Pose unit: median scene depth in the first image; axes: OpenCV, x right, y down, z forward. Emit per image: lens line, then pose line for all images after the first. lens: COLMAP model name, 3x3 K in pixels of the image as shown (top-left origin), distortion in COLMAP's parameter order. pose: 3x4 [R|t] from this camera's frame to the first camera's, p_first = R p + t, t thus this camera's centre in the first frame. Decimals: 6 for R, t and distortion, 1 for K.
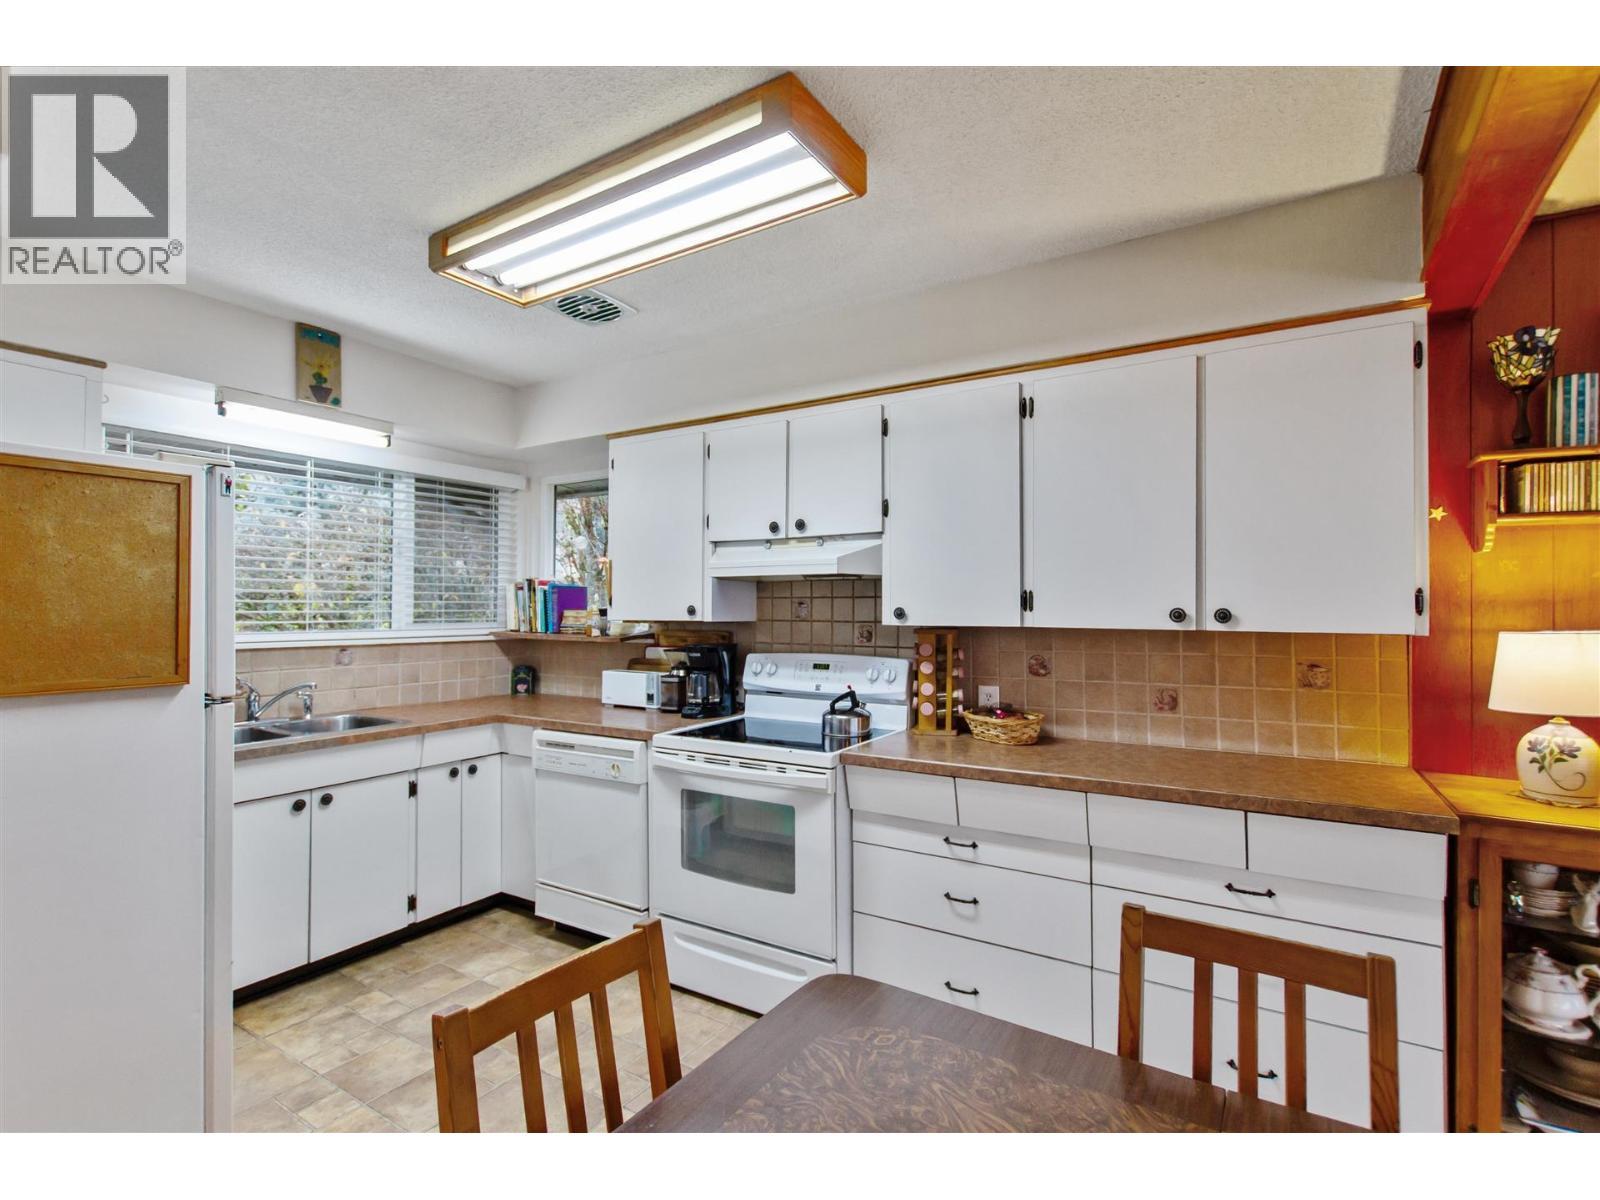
lens RADIAL K [[755.1, 0, 805.4], [0, 755.1, 592.8], [0, 0, 1]] dist [0.010414, 0.000150]
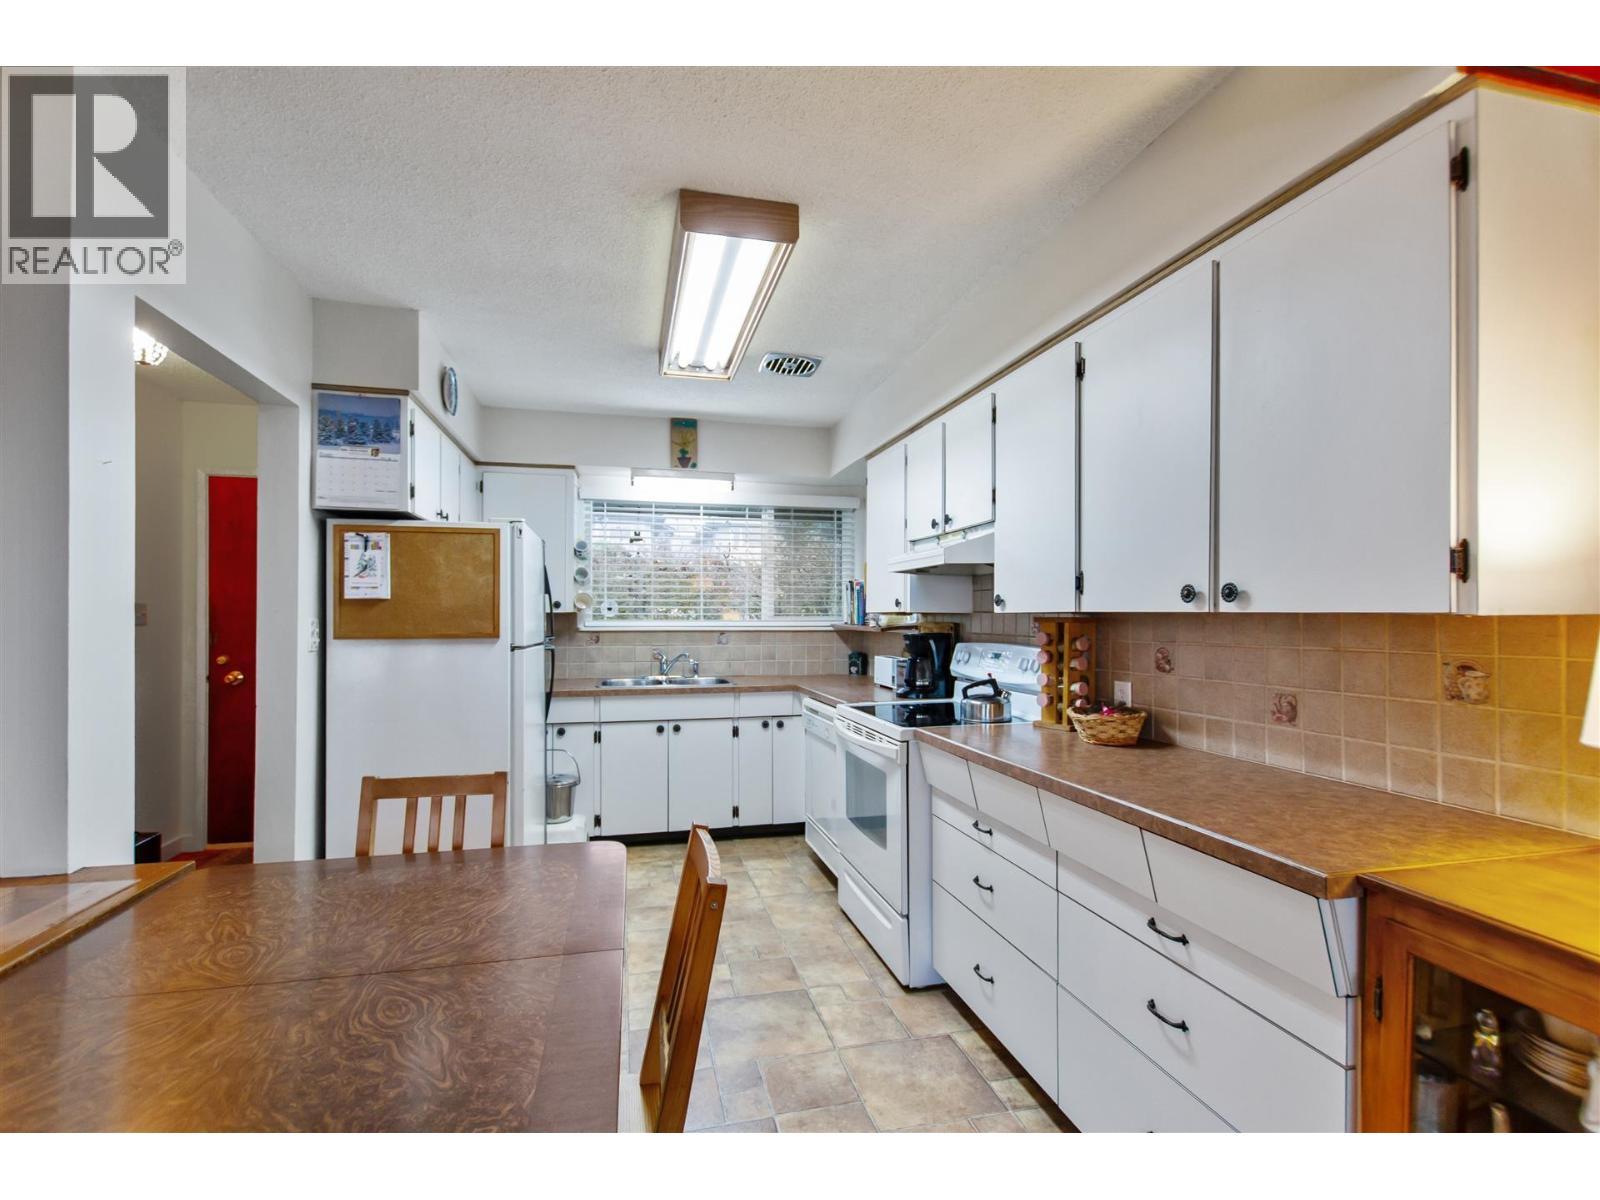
lens RADIAL K [[732.5, 0, 799.5], [0, 732.5, 610.5], [0, 0, 1]] dist [0.012263, -0.000078]
pose [[0.716511, -0.005391, -0.697555, 0.591542], [0.014873, 0.999861, 0.007550, 0.028297], [0.697417, -0.015784, 0.716491, 0.121108]]
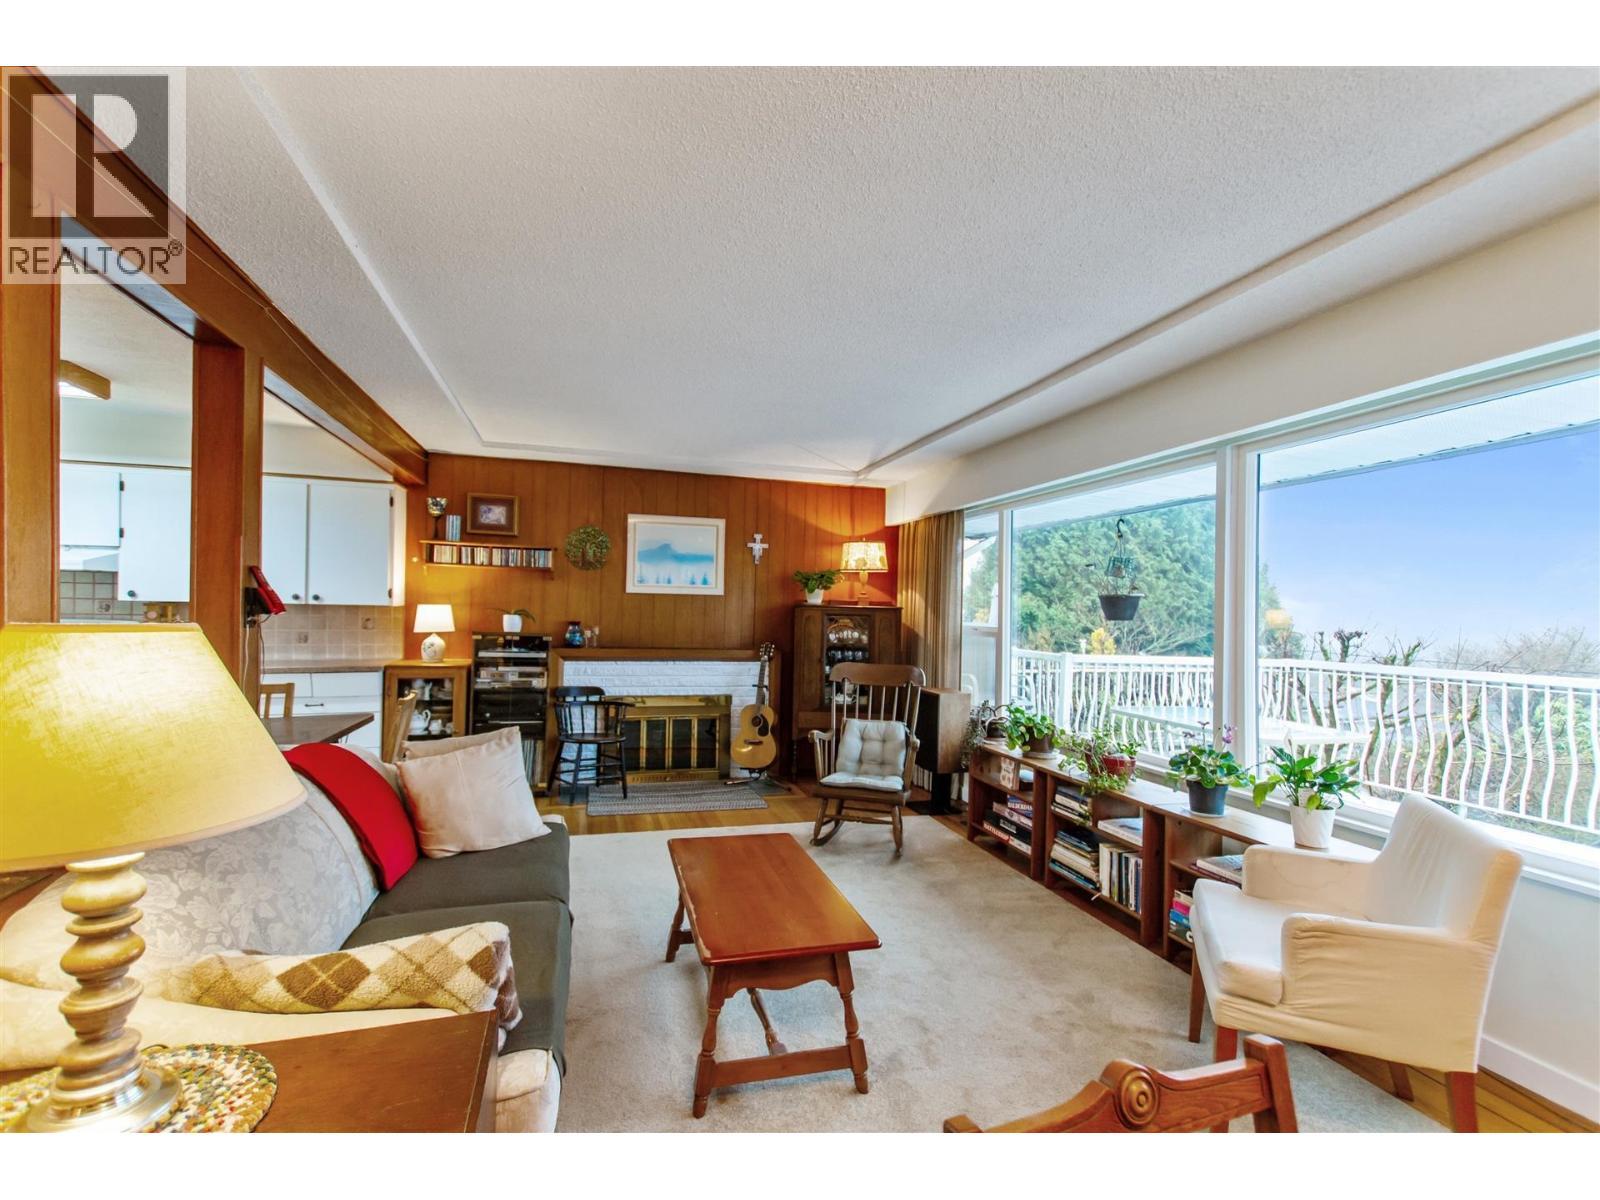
lens RADIAL K [[732.5, 0, 799.5], [0, 732.5, 610.5], [0, 0, 1]] dist [0.012263, -0.000078]
pose [[0.667213, 0.008048, 0.744823, -0.118617], [-0.033733, 0.999242, 0.019422, -0.018915], [-0.744103, -0.038084, 0.666979, -1.286351]]
